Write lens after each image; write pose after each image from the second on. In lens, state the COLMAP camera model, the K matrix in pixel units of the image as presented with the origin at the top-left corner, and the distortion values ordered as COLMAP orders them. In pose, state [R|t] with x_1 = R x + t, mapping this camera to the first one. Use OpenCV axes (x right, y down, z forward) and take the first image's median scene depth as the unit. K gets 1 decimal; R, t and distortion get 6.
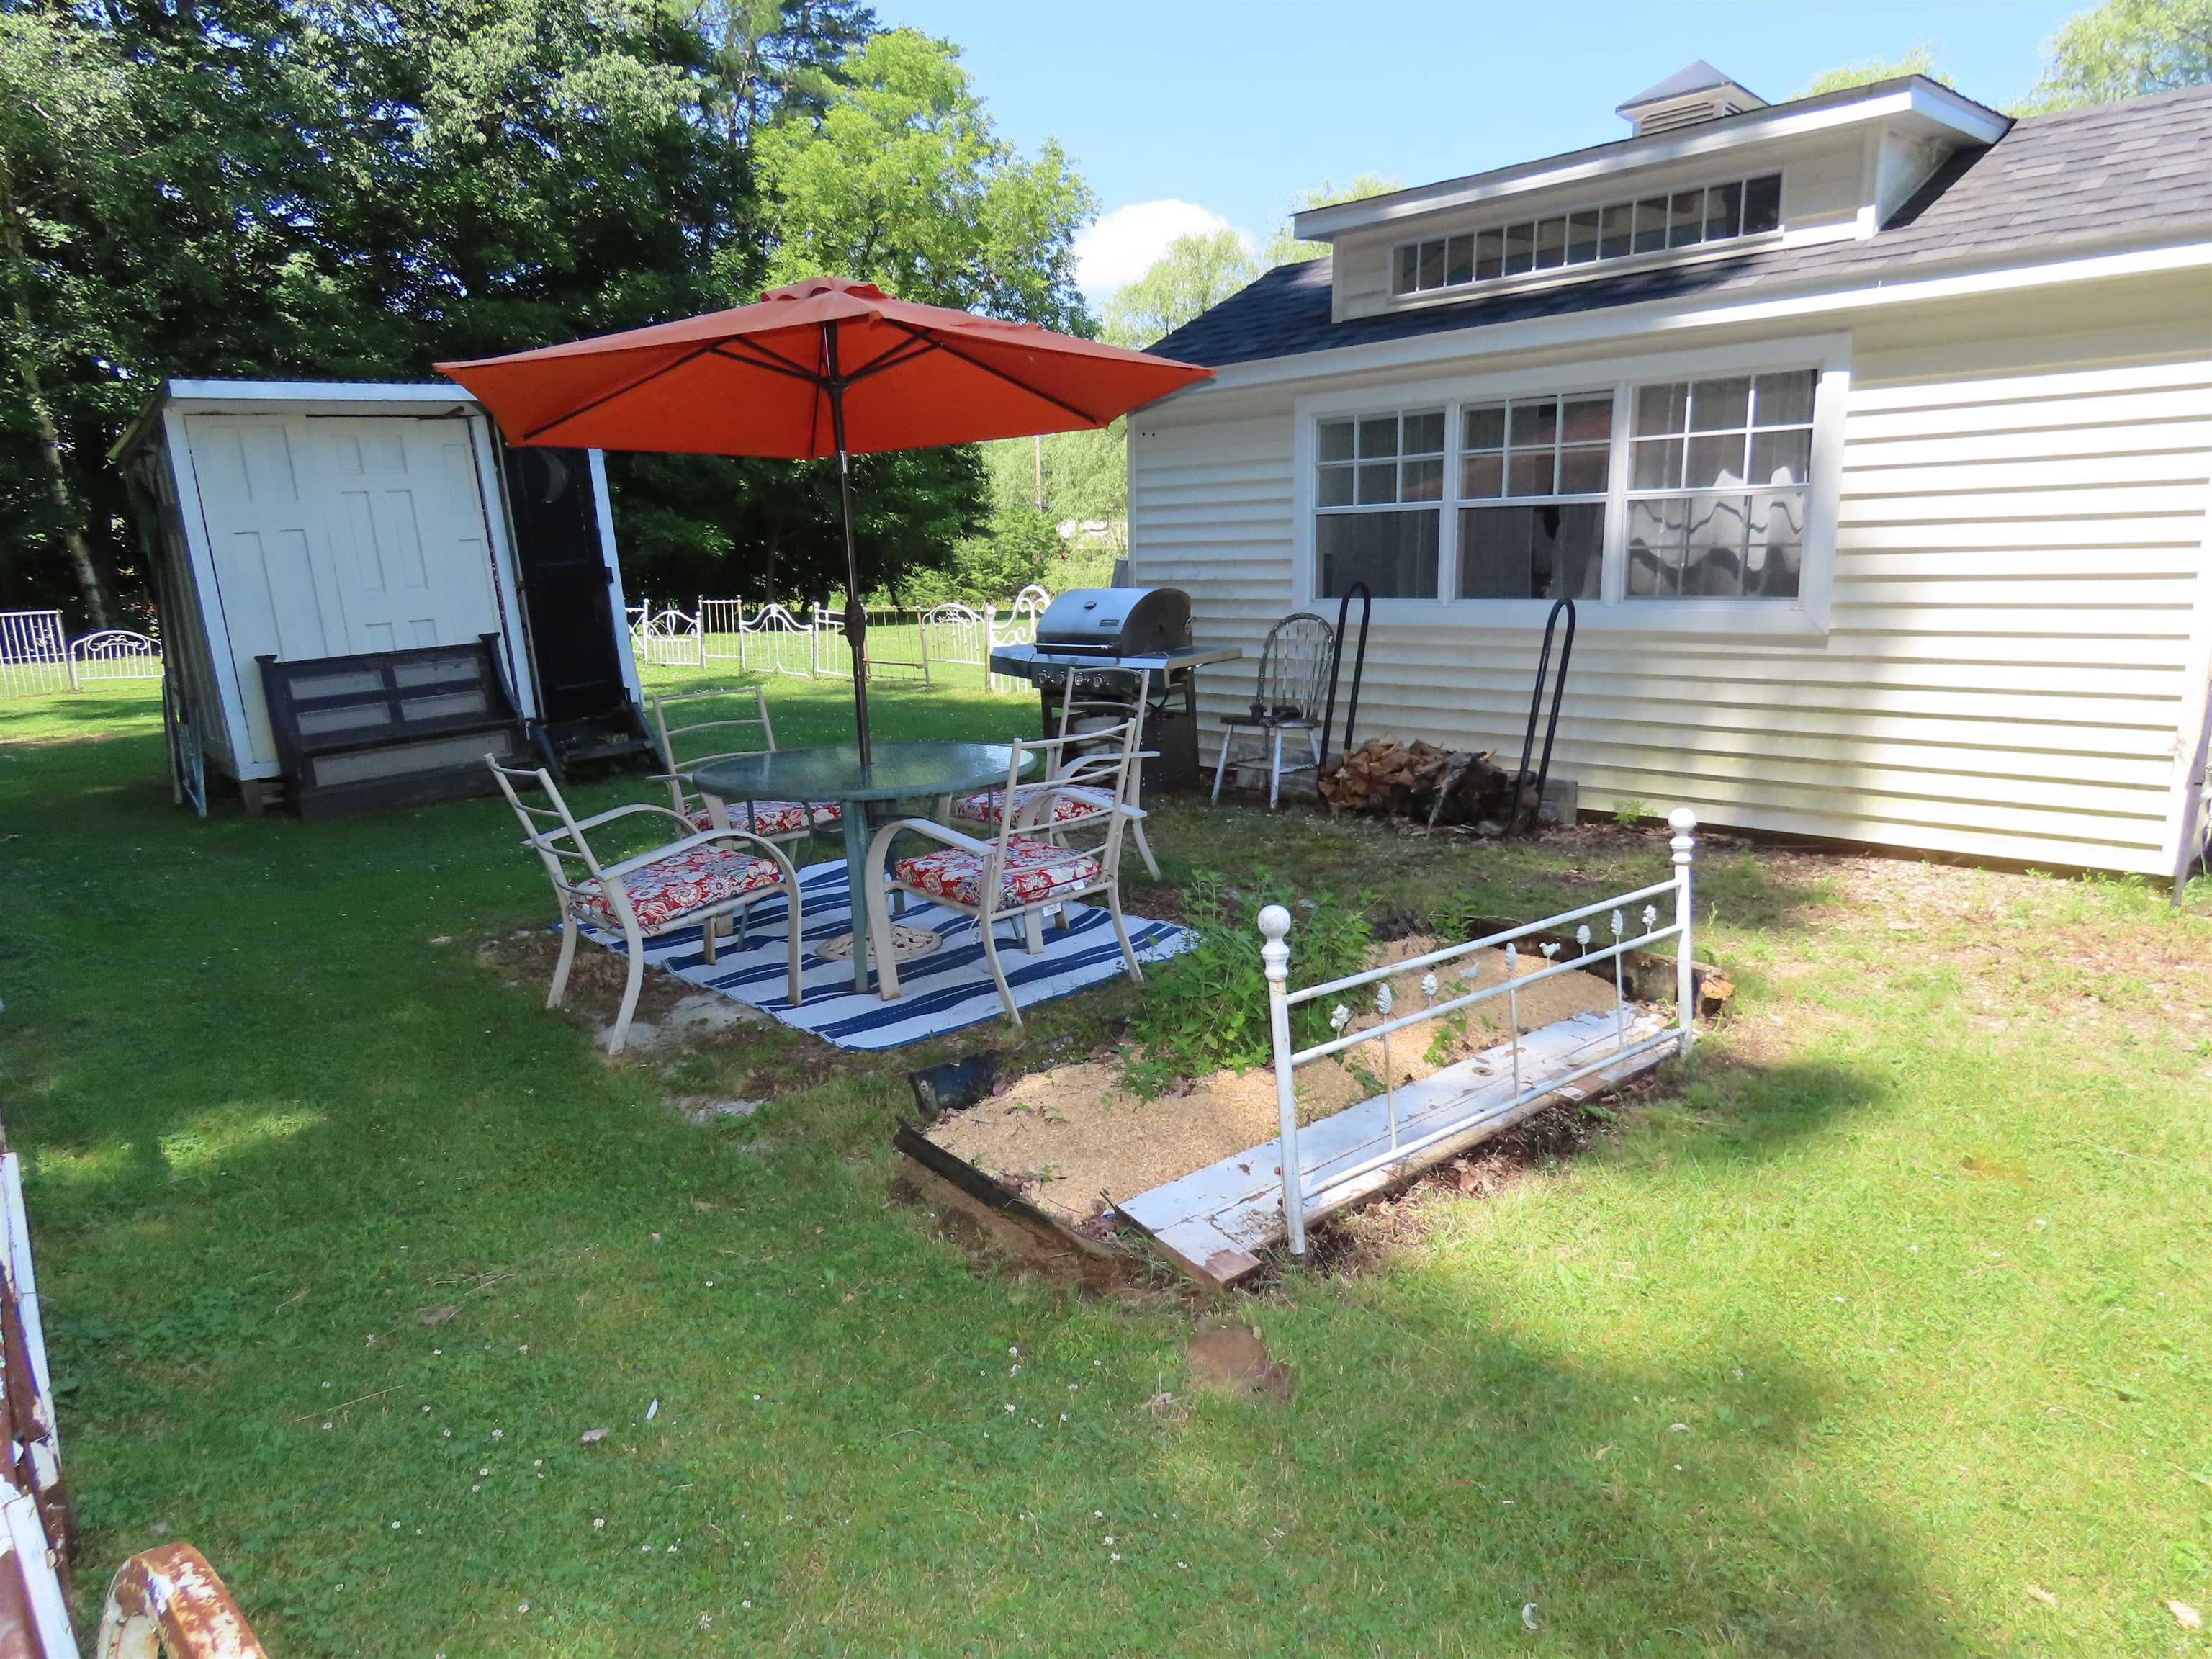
lens RADIAL K [[1394.0, 0, 1128.6], [0, 1394.0, 791.8], [0, 0, 1]] dist [-0.008367, 0.002565]
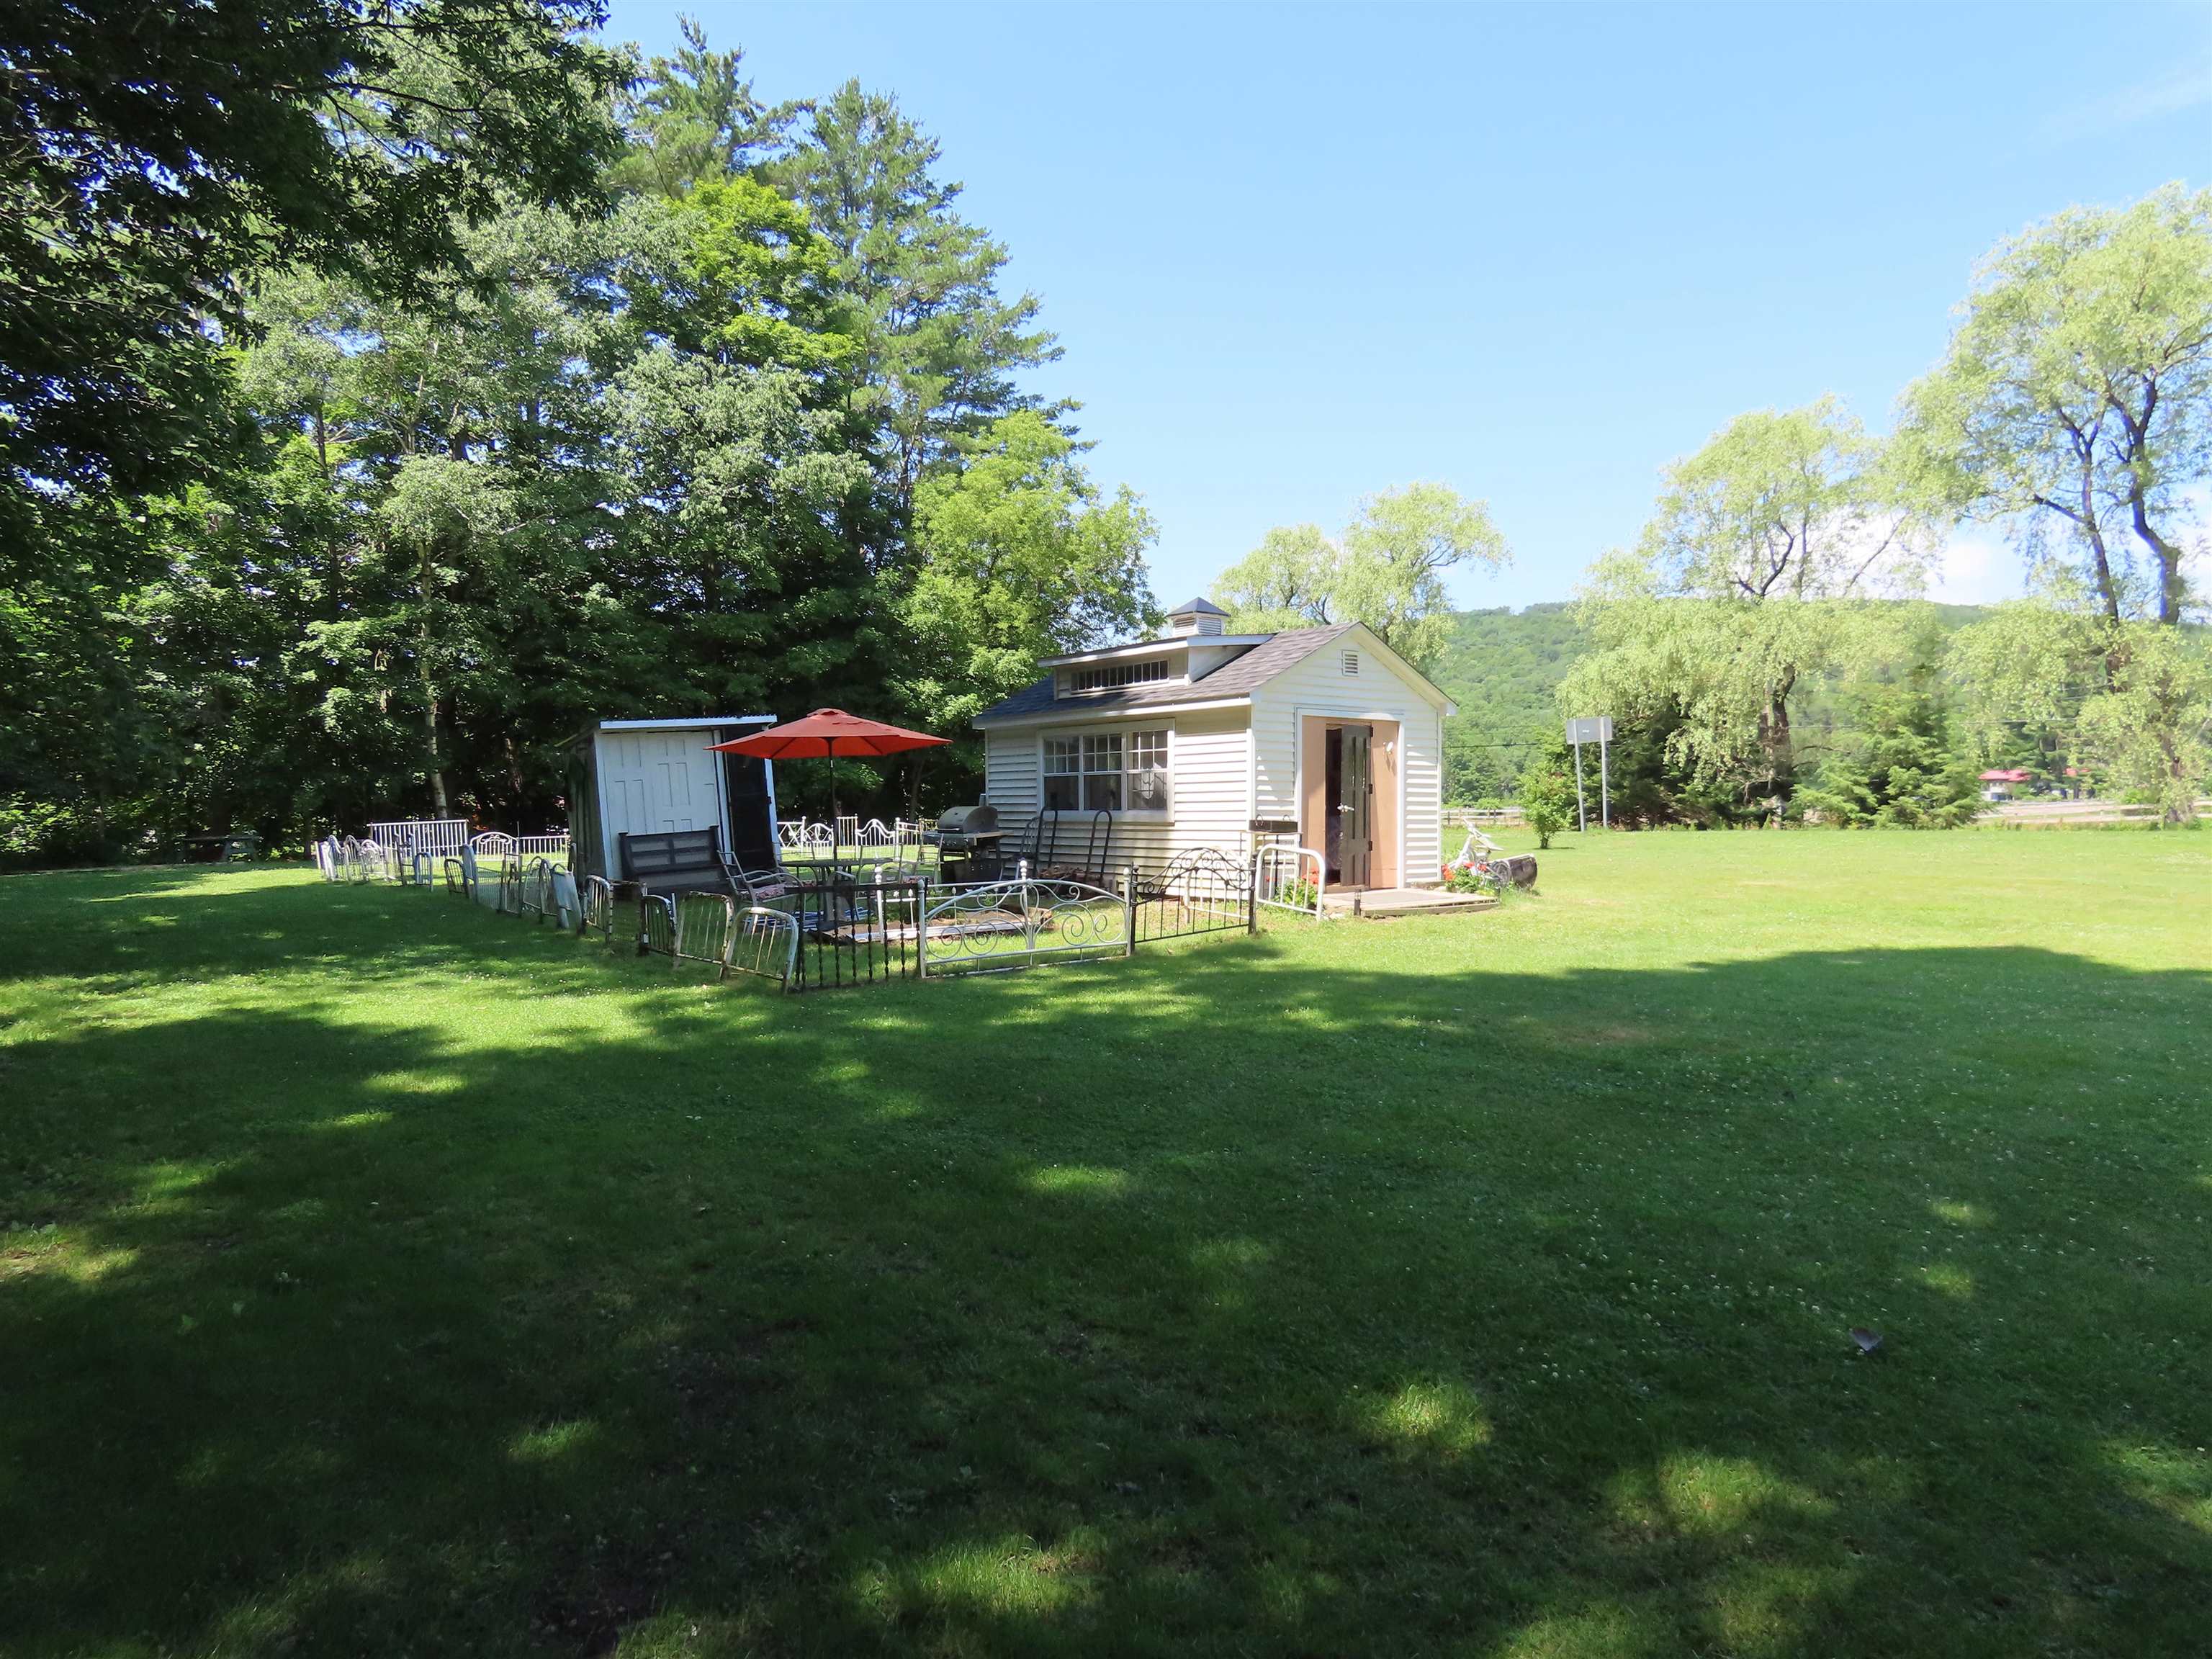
lens RADIAL K [[1394.0, 0, 1120.1], [0, 1394.0, 779.0], [0, 0, 1]] dist [-0.008367, 0.002565]
pose [[0.991440, 0.003848, -0.130508, 0.578158], [-0.026800, 0.984279, -0.174578, 0.224766], [0.127784, 0.176581, 0.975956, -1.345382]]
